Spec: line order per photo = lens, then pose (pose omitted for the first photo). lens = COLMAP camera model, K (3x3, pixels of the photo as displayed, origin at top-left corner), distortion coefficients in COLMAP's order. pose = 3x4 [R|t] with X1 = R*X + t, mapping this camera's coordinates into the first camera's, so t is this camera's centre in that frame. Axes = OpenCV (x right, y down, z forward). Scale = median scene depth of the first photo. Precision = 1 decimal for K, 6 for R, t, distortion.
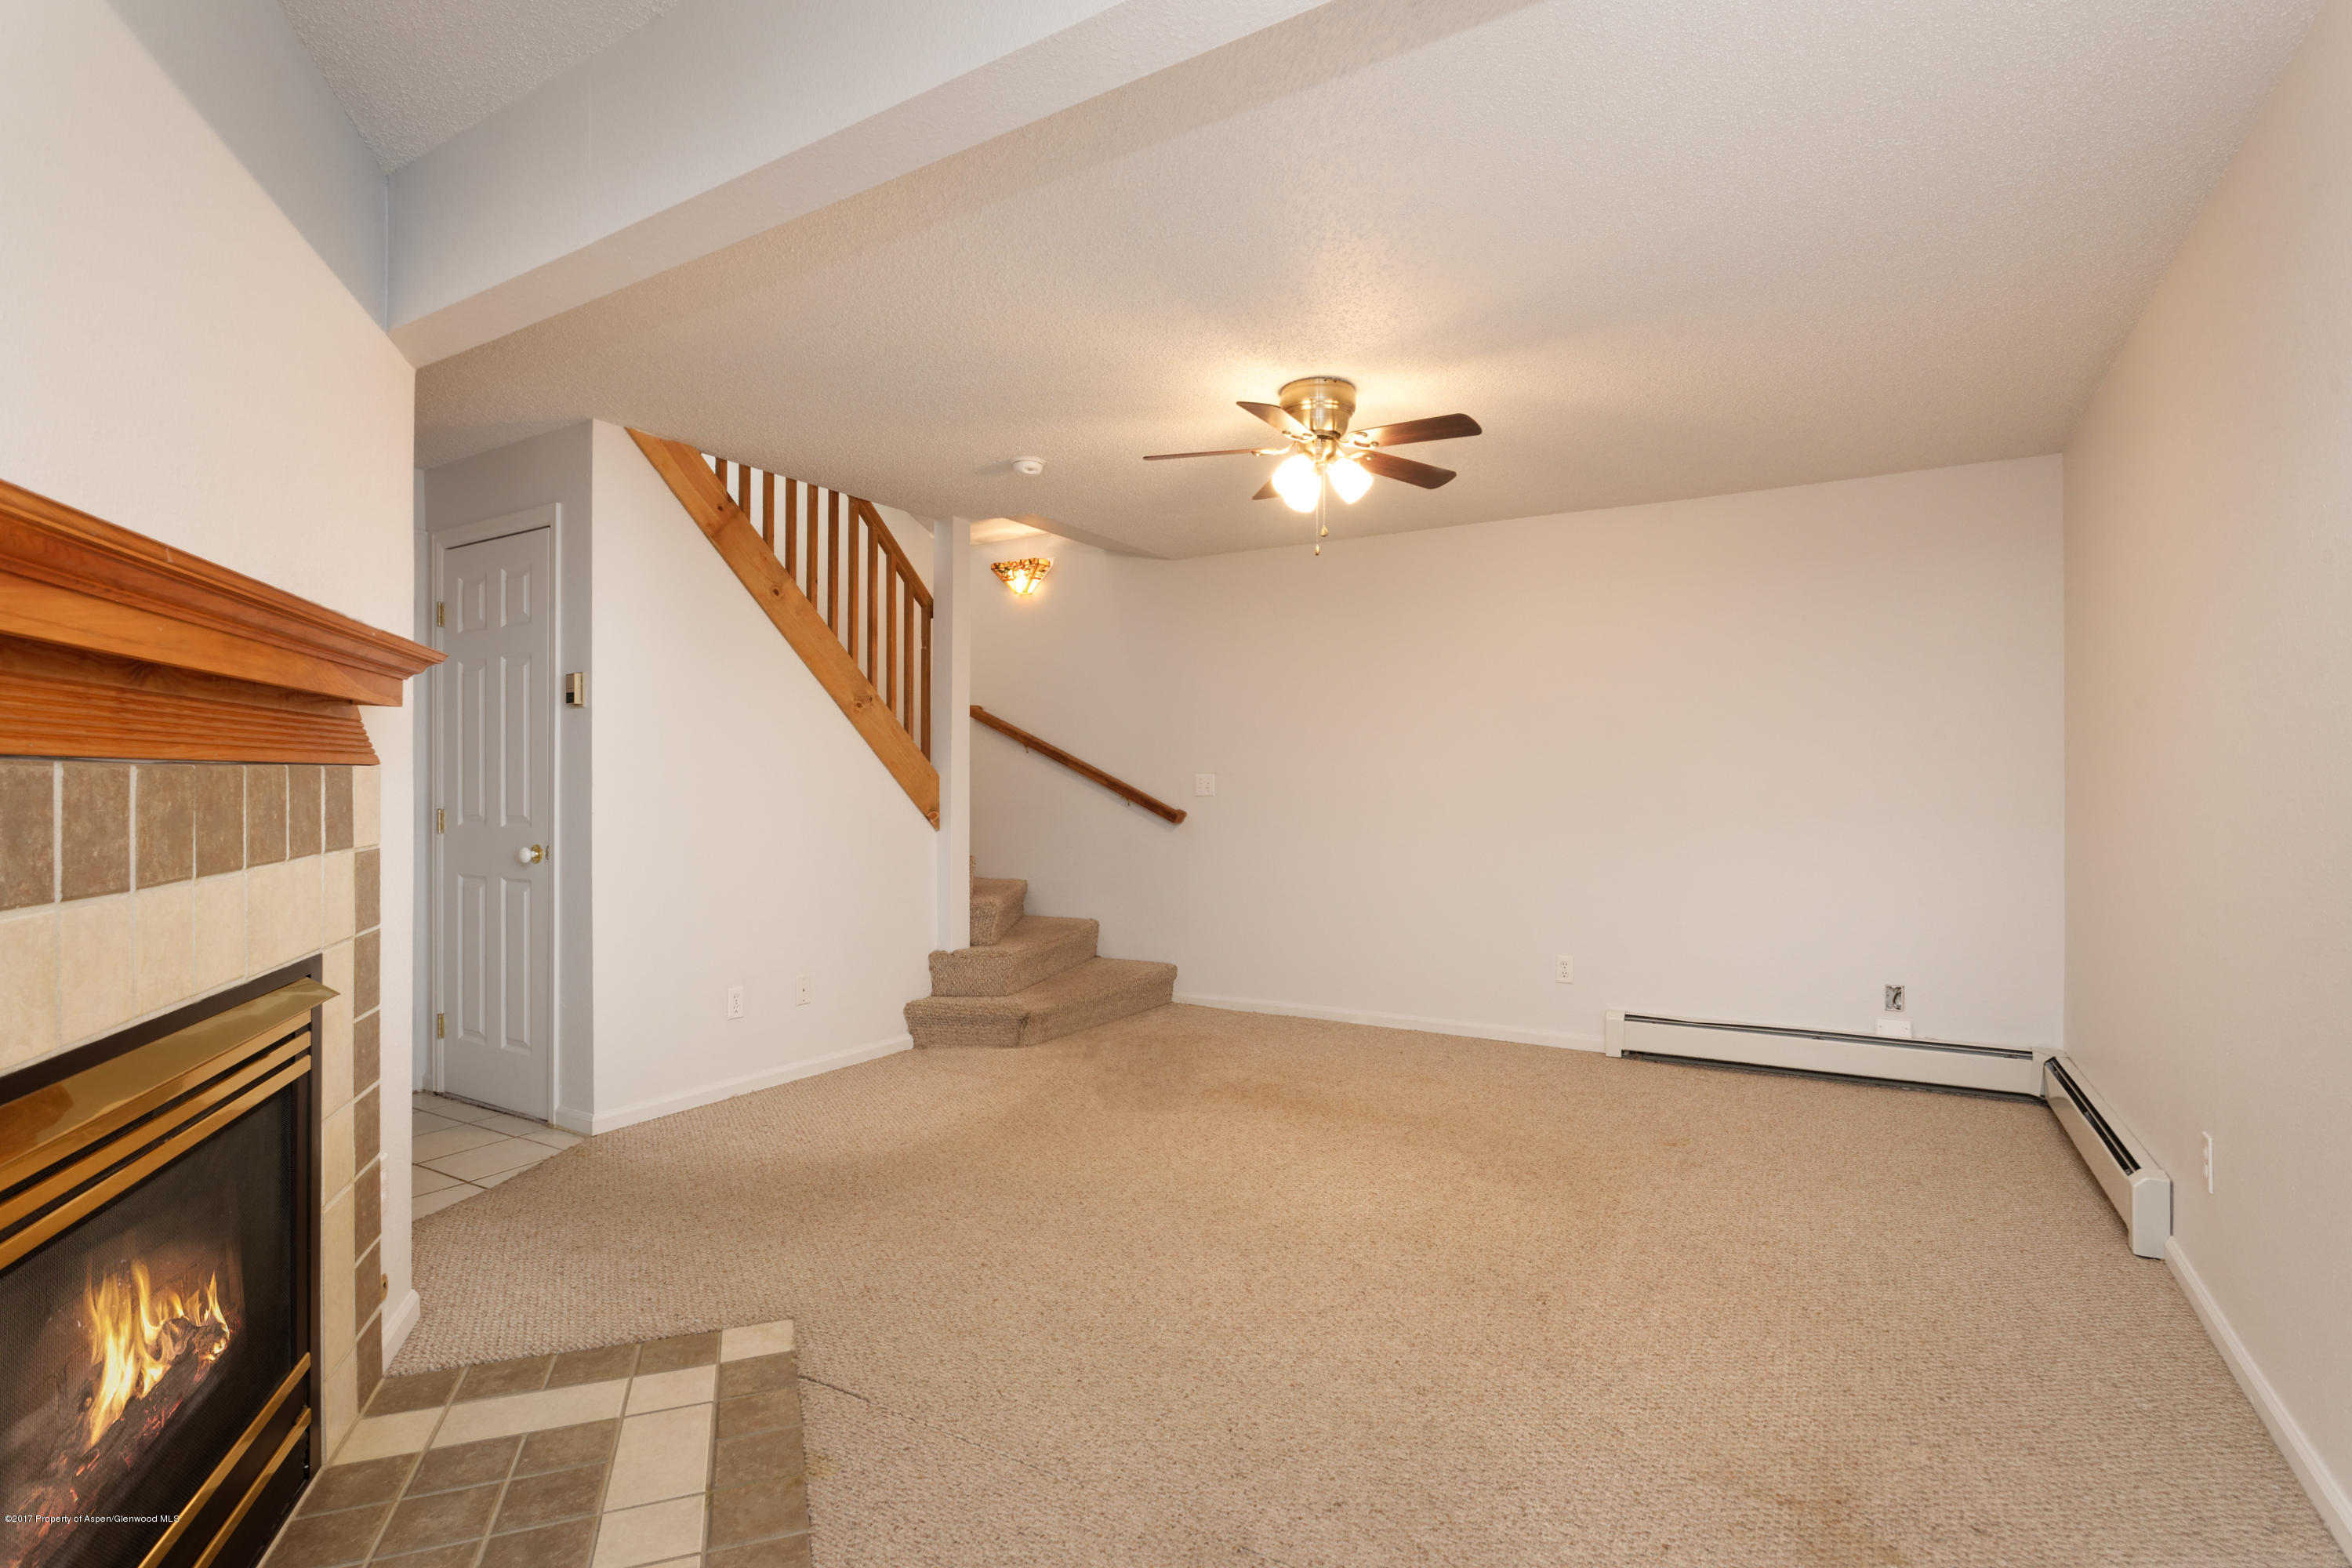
lens RADIAL K [[1115.7, 0, 1194.9], [0, 1115.7, 788.2], [0, 0, 1]] dist [-0.004842, -0.000386]
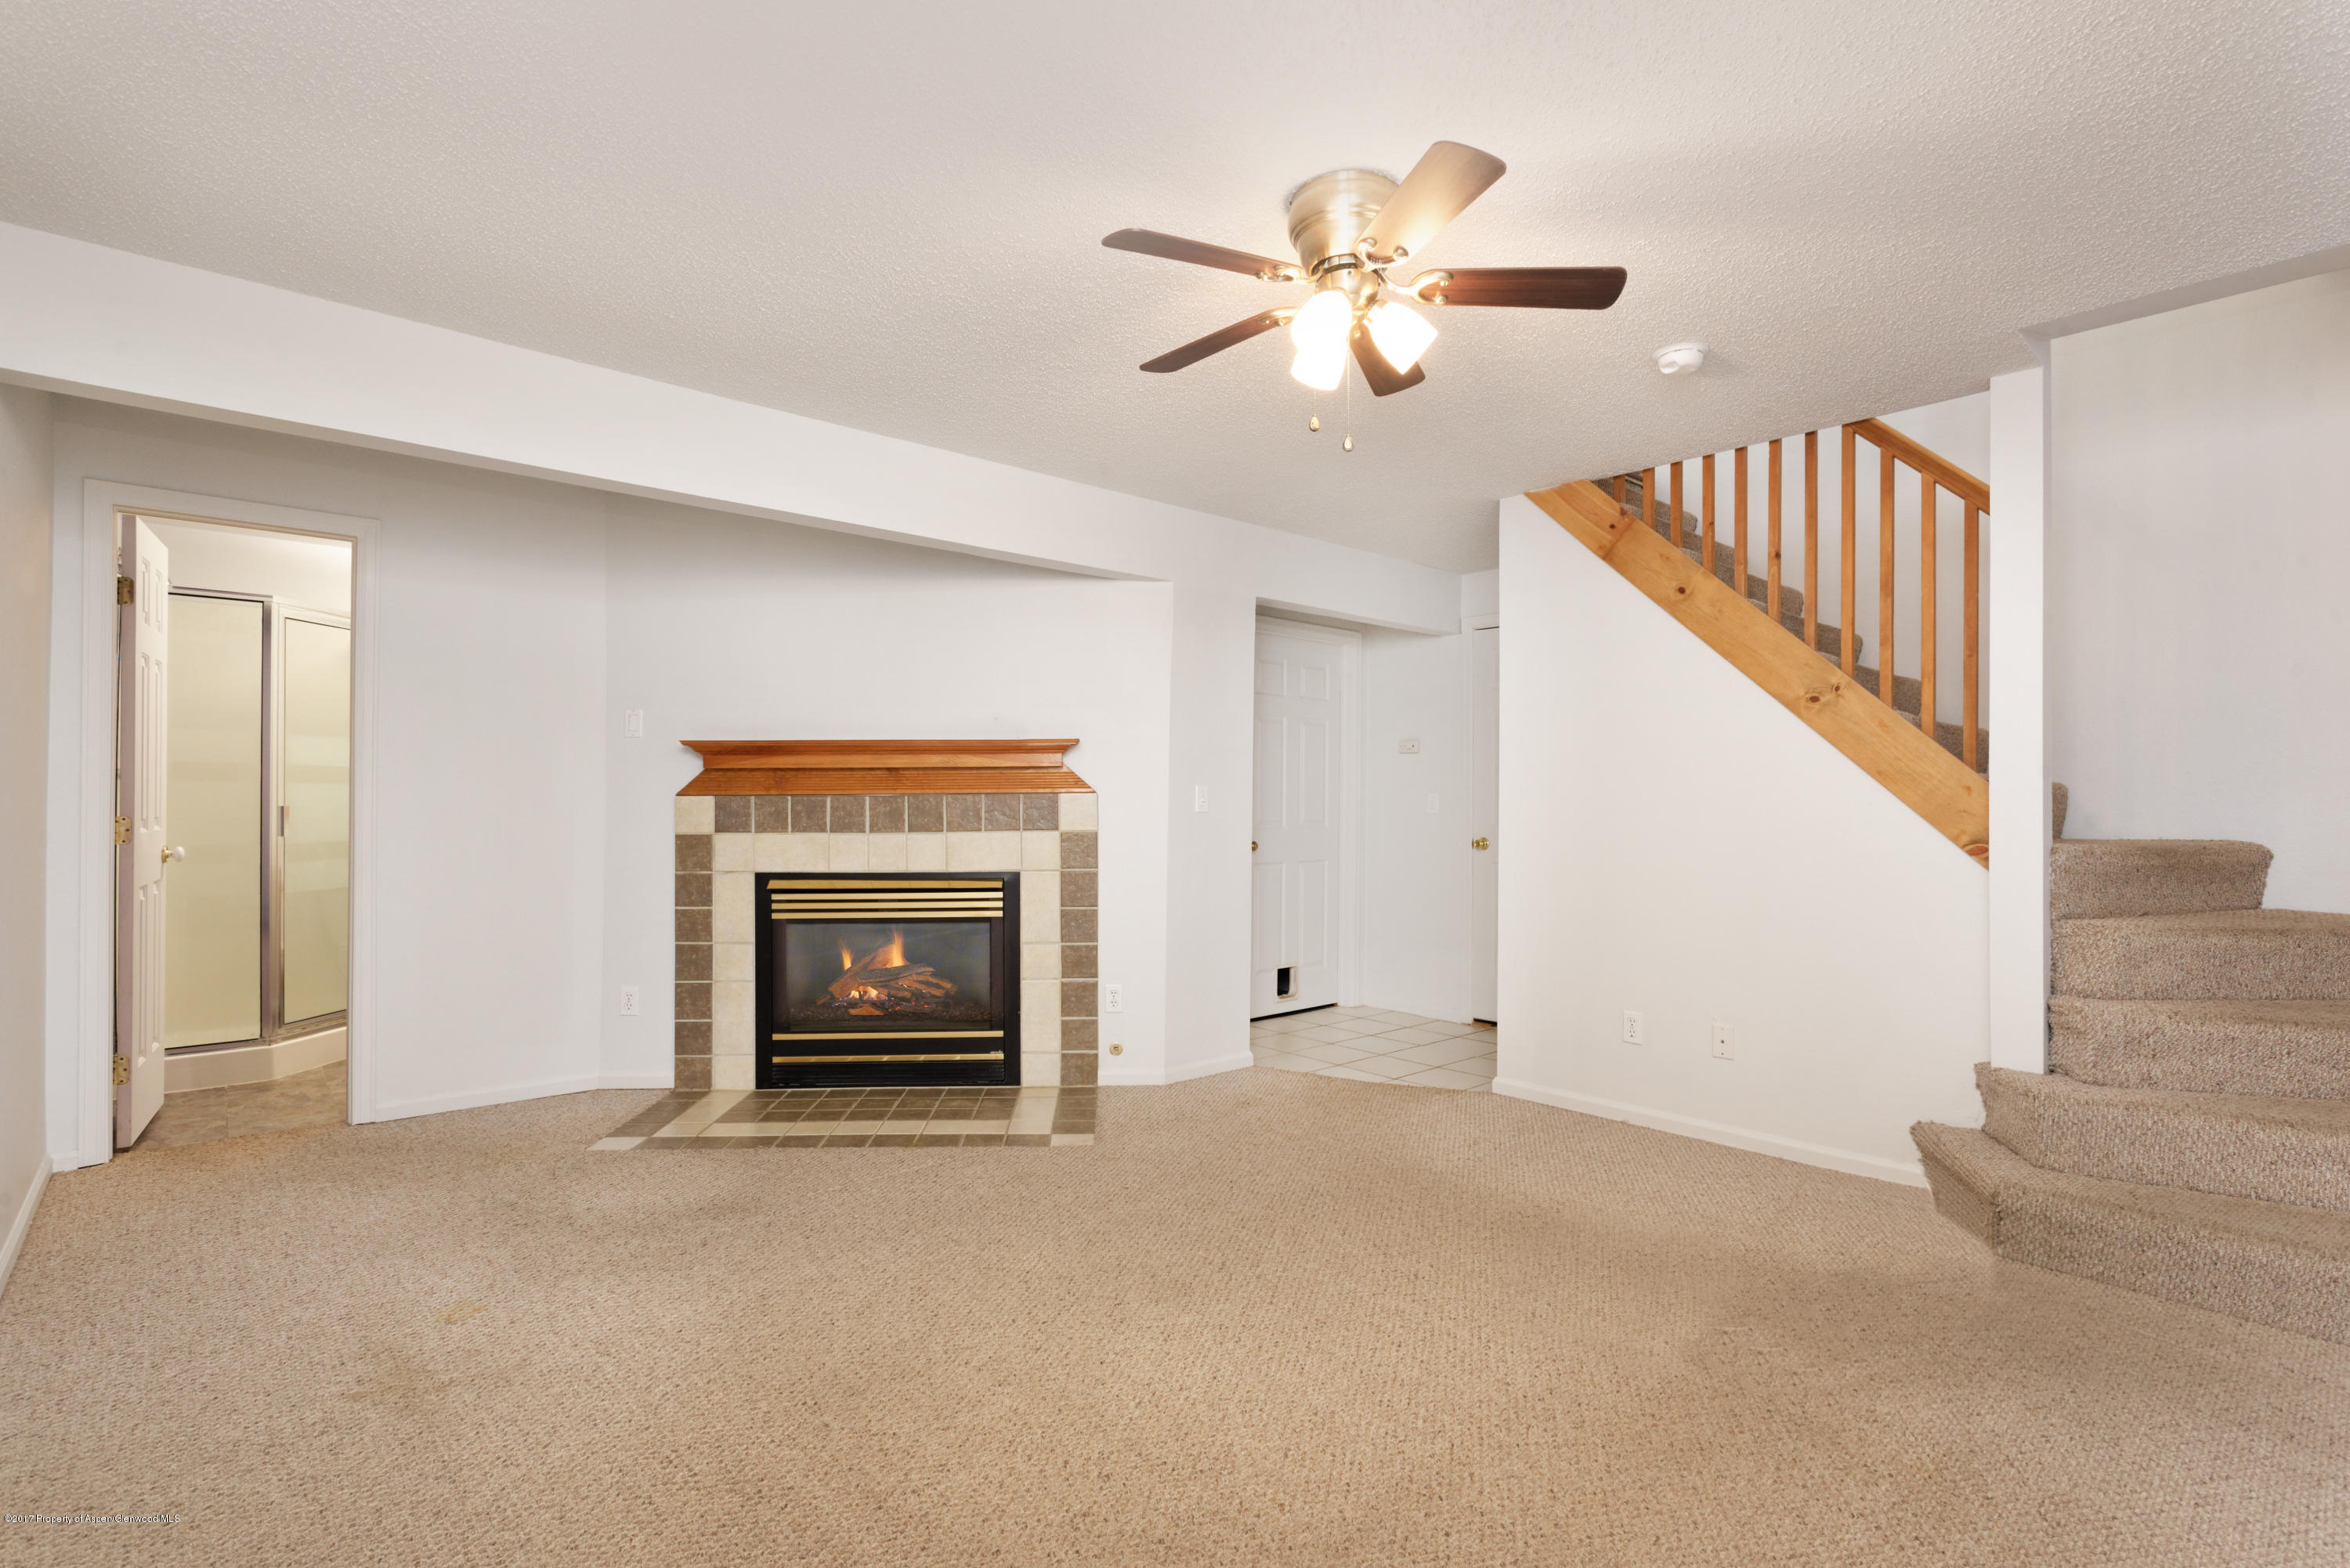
lens RADIAL K [[1114.7, 0, 1193.9], [0, 1114.7, 788.1], [0, 0, 1]] dist [-0.004842, -0.000386]
pose [[-0.288687, -0.011082, -0.957359, 0.606503], [-0.003811, 0.999938, -0.010426, -0.004037], [0.957416, 0.000639, -0.288712, 0.881421]]
